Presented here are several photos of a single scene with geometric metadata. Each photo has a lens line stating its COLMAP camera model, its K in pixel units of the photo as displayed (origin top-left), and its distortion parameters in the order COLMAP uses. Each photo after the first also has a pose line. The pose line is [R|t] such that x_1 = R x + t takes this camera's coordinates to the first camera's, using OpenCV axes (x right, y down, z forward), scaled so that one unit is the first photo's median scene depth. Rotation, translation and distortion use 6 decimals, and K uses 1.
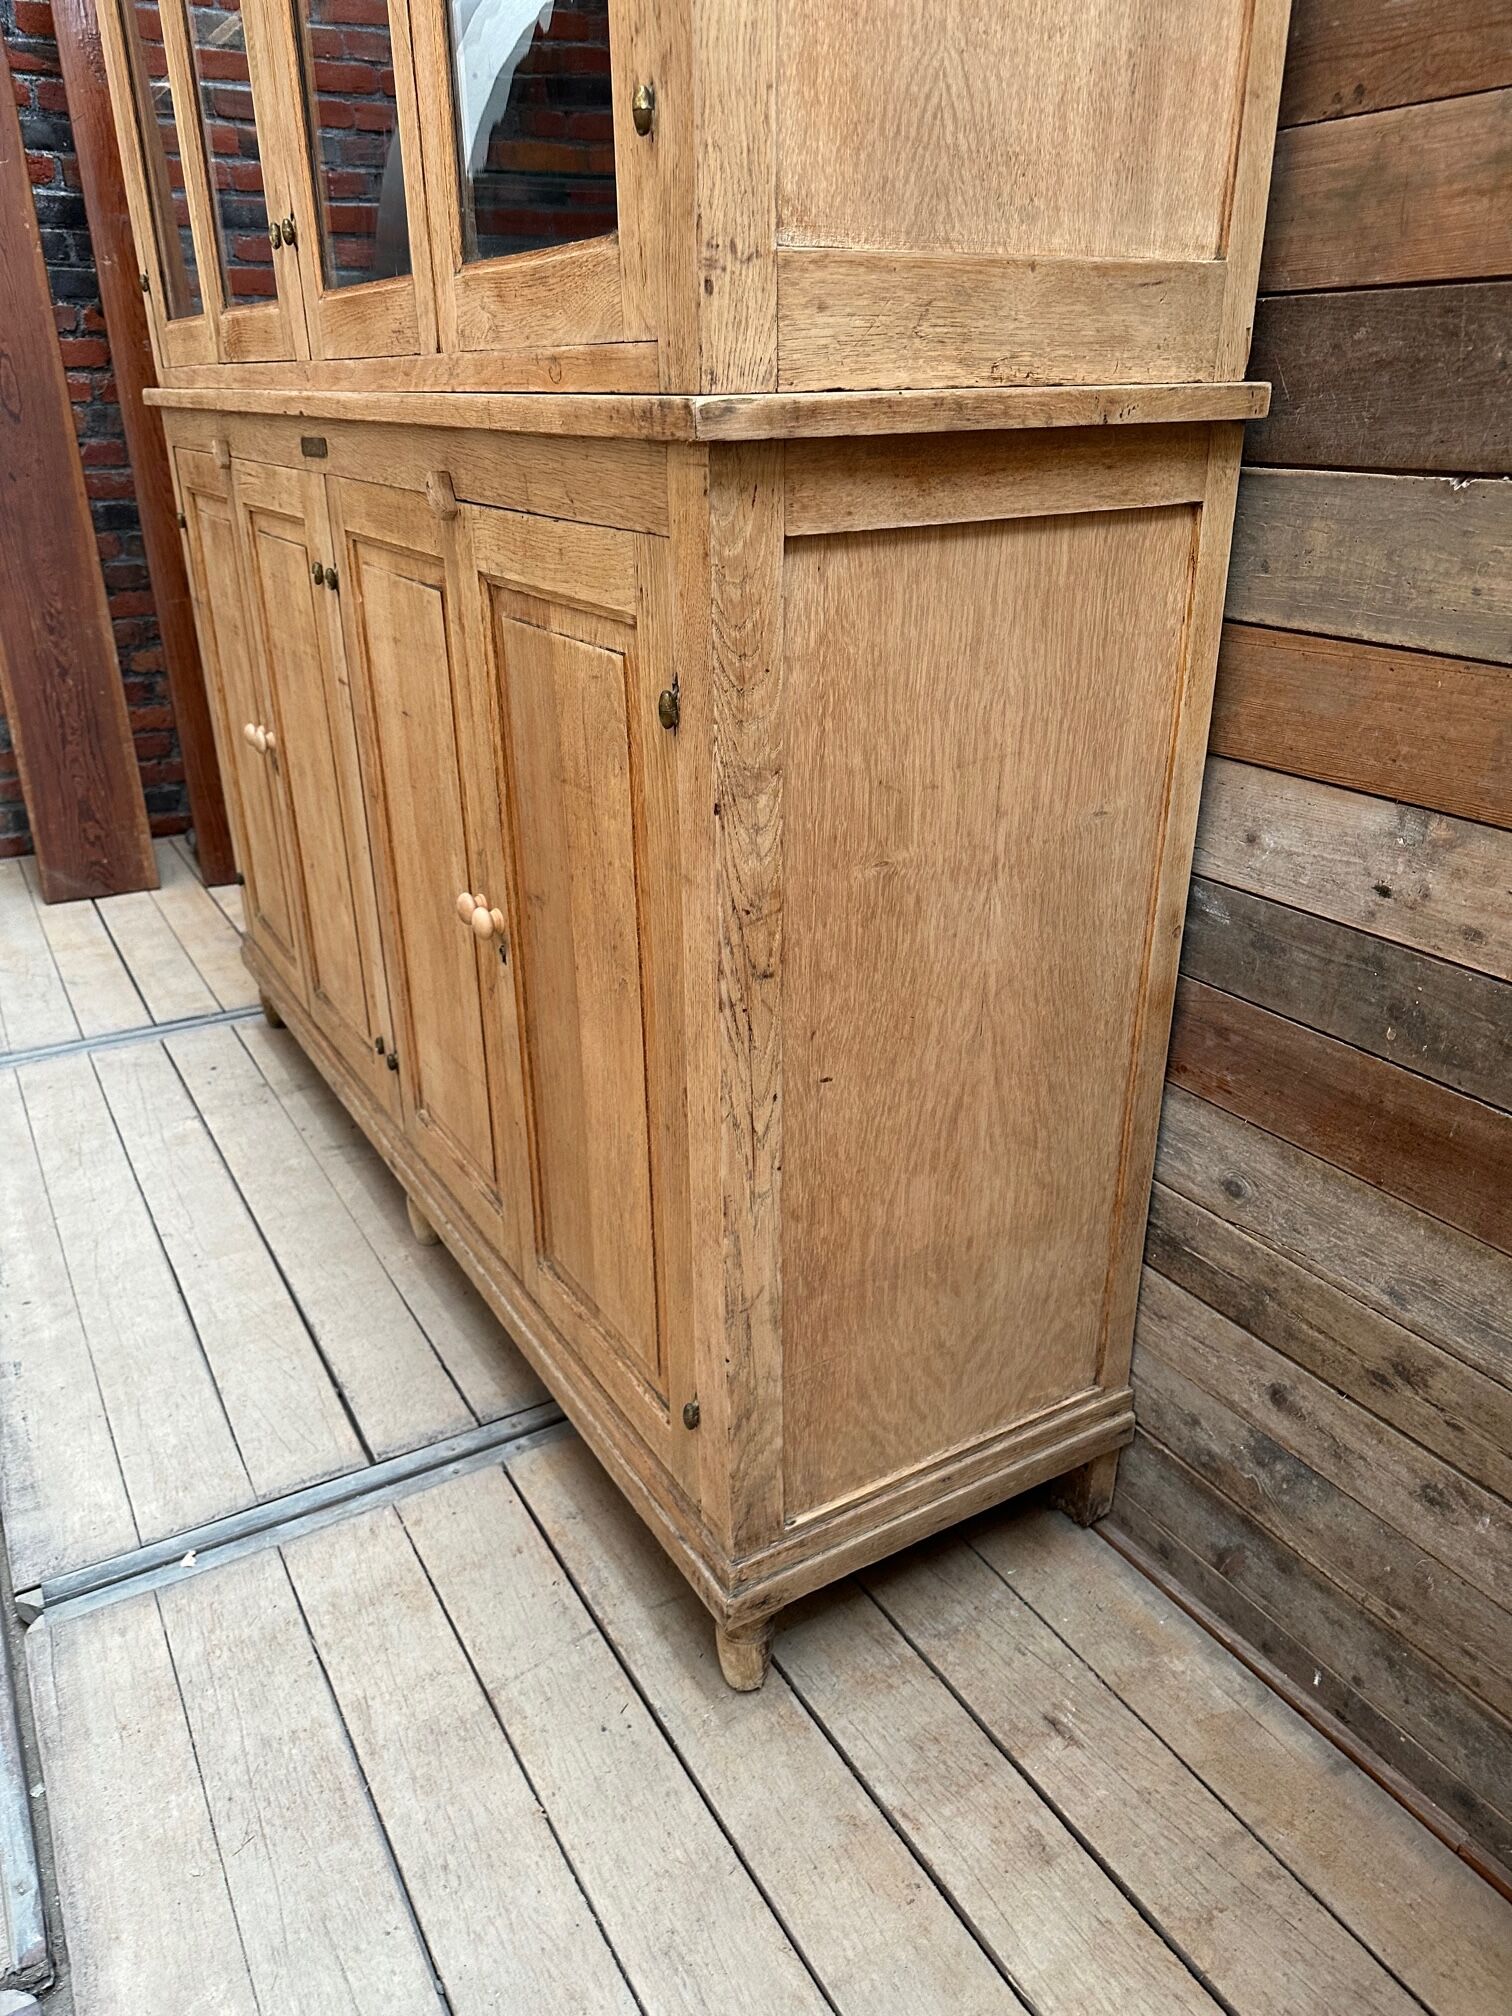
lens RADIAL K [[1426.5, 0, 742.0], [0, 1426.5, 1018.7], [0, 0, 1]] dist [0.023901, -0.028229]
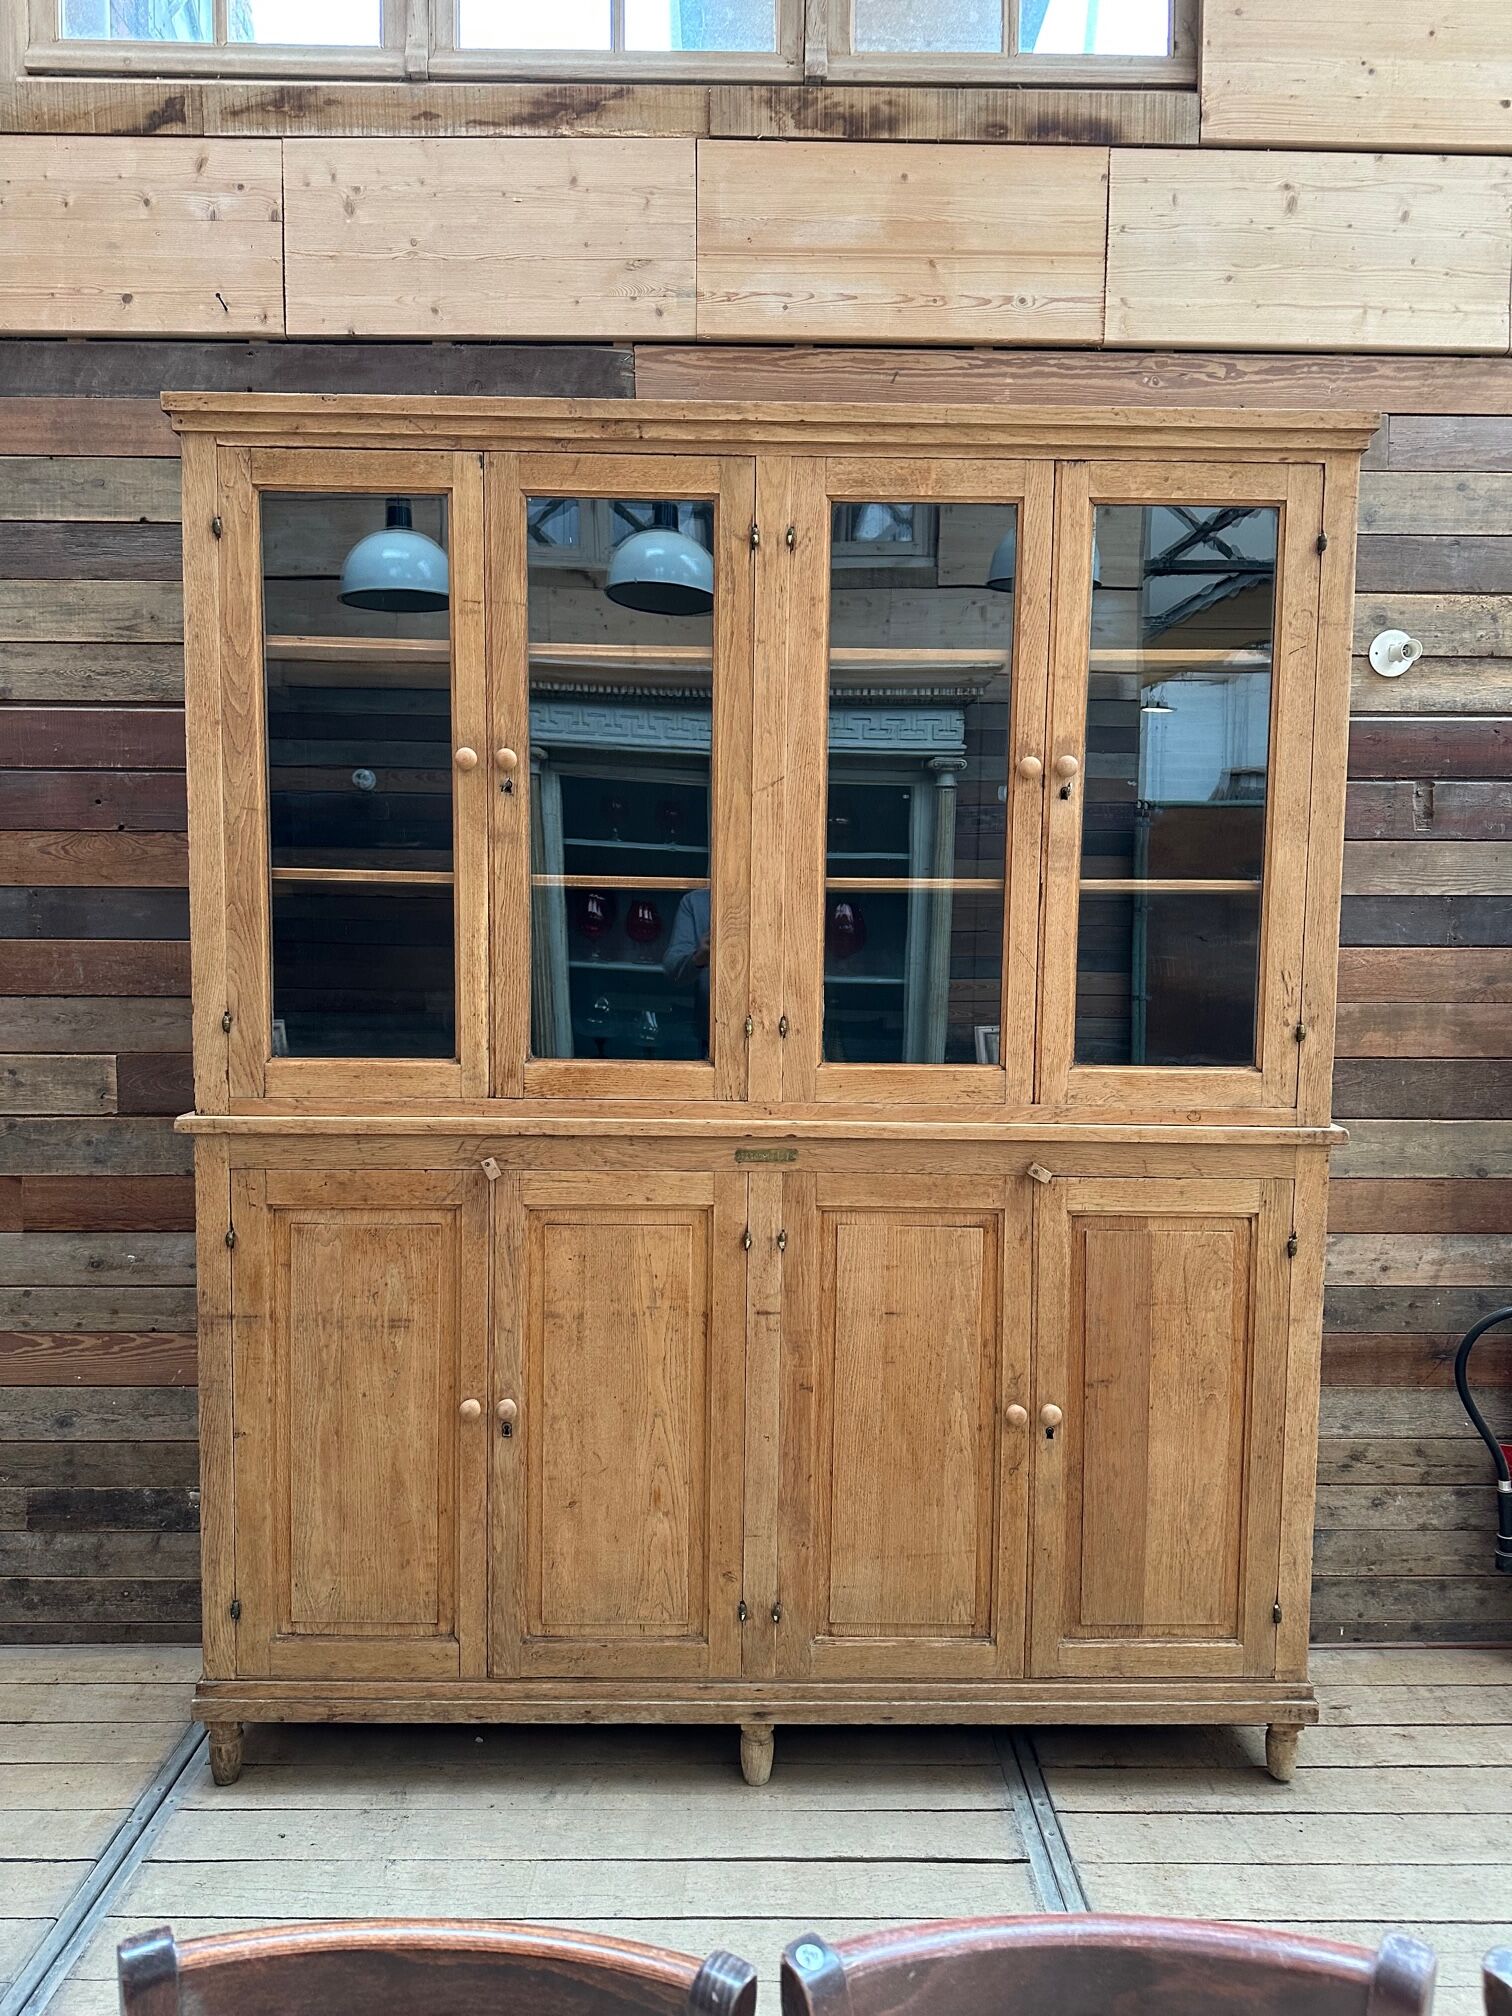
lens RADIAL K [[1426.5, 0, 759.6], [0, 1426.5, 1018.5], [0, 0, 1]] dist [0.023901, -0.028229]
pose [[0.488527, -0.050676, 0.871076, -1.889629], [0.341839, 0.929626, -0.137632, -0.409545], [-0.802800, 0.365004, 0.471471, 0.345442]]
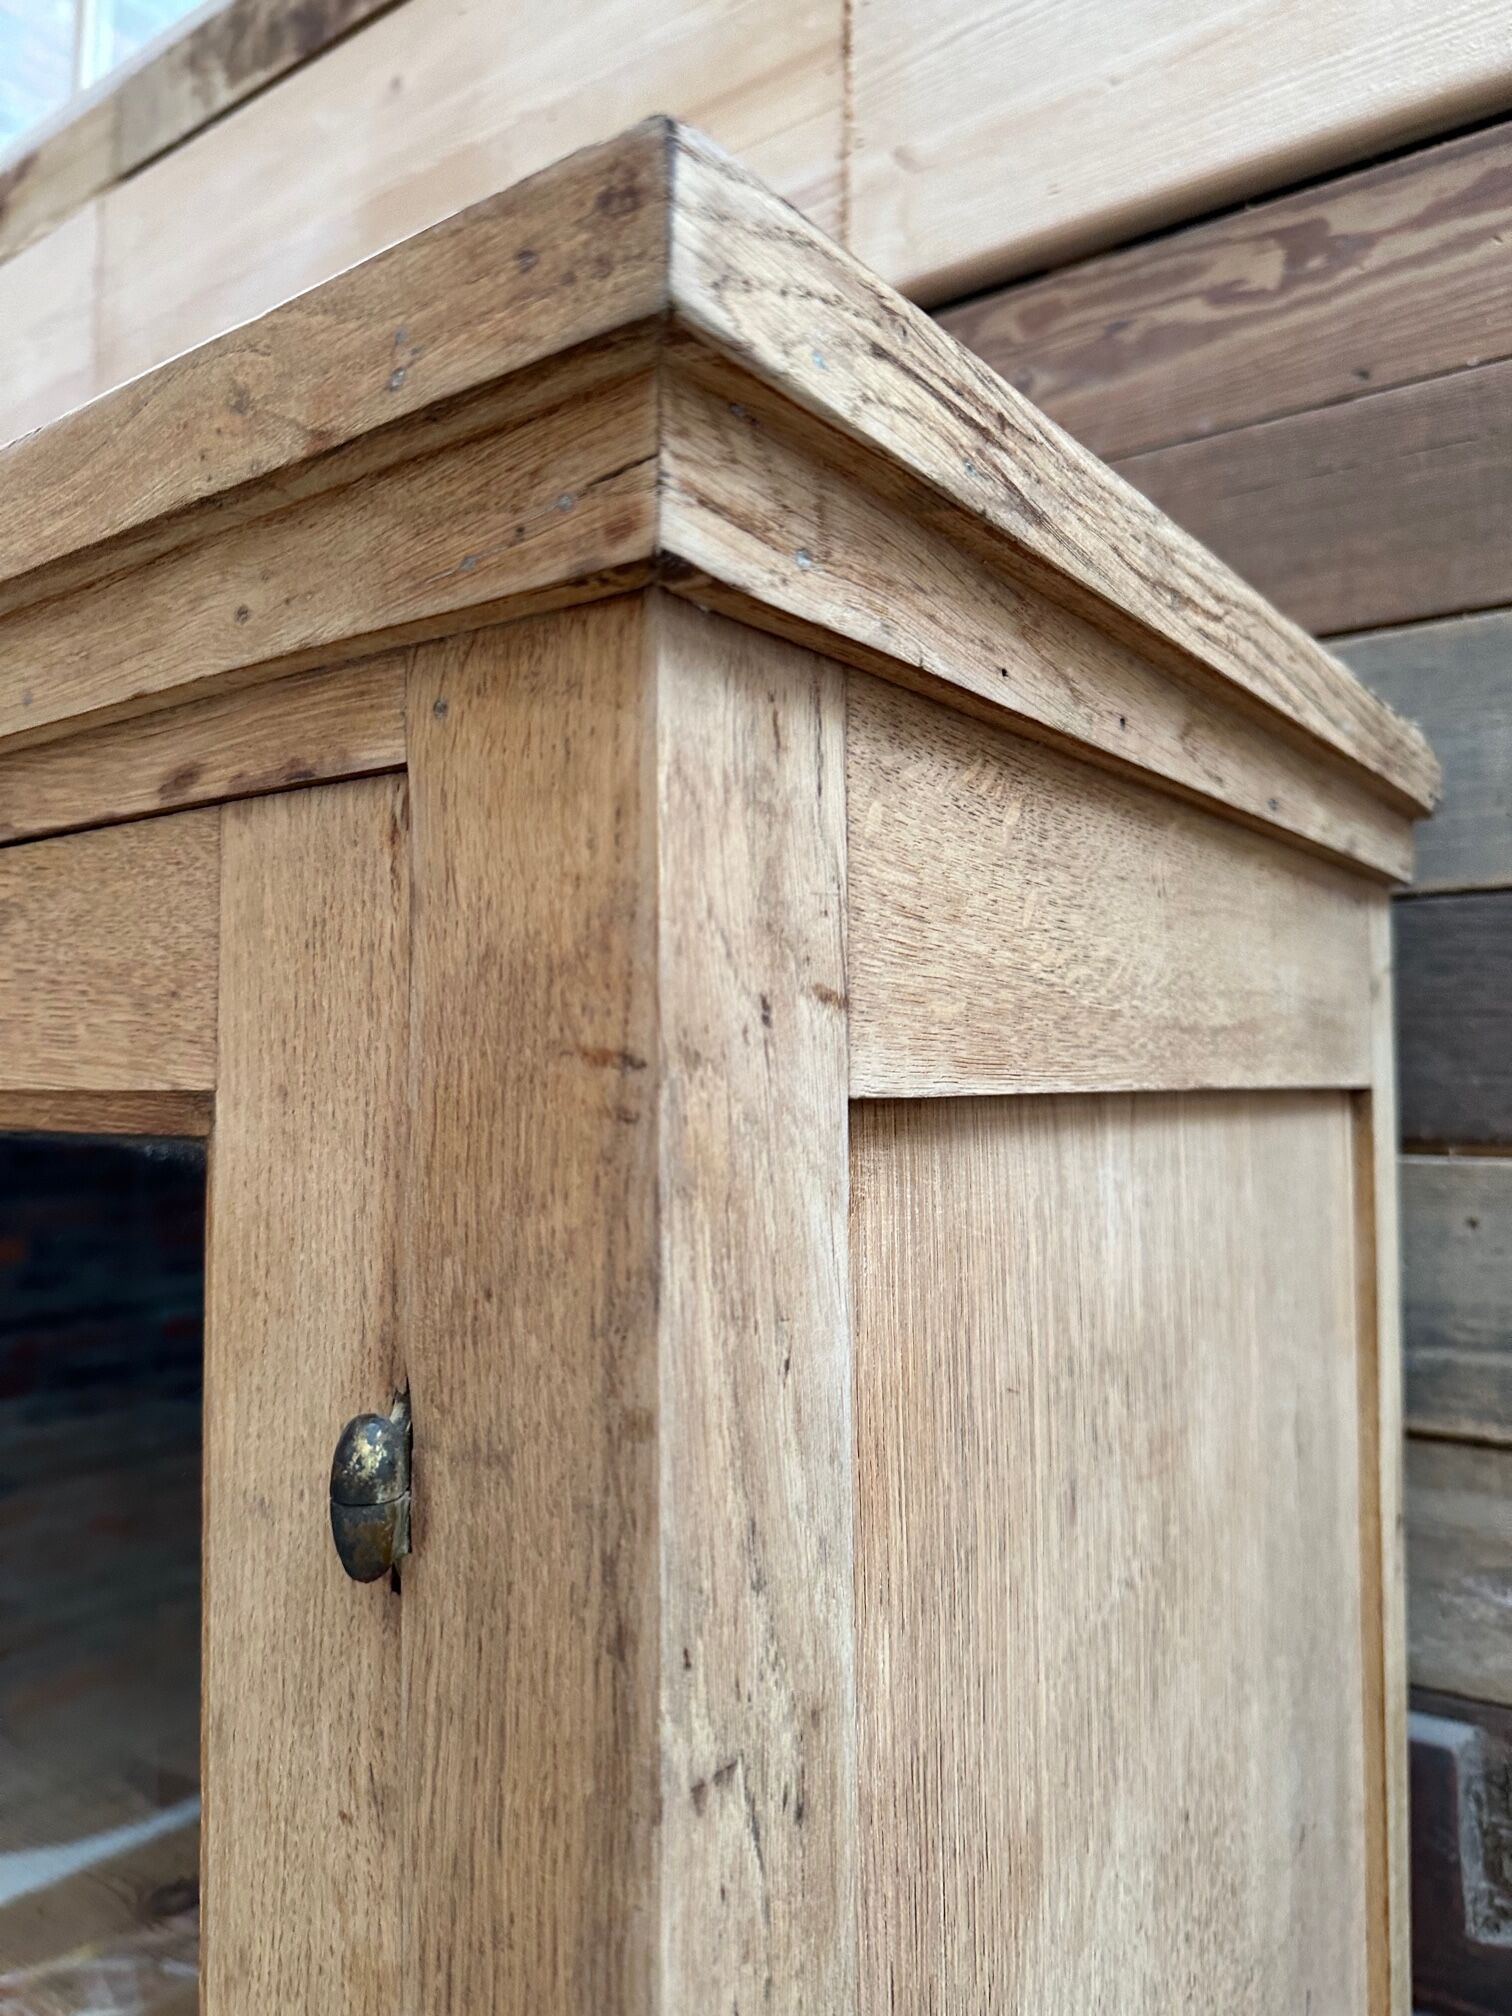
lens RADIAL K [[1426.5, 0, 740.4], [0, 1426.5, 1015.2], [0, 0, 1]] dist [0.023901, -0.028229]
pose [[0.915649, 0.026686, 0.401093, -0.086414], [0.155630, 0.896445, -0.414929, -0.912455], [-0.370630, 0.442351, 0.816675, 0.215474]]
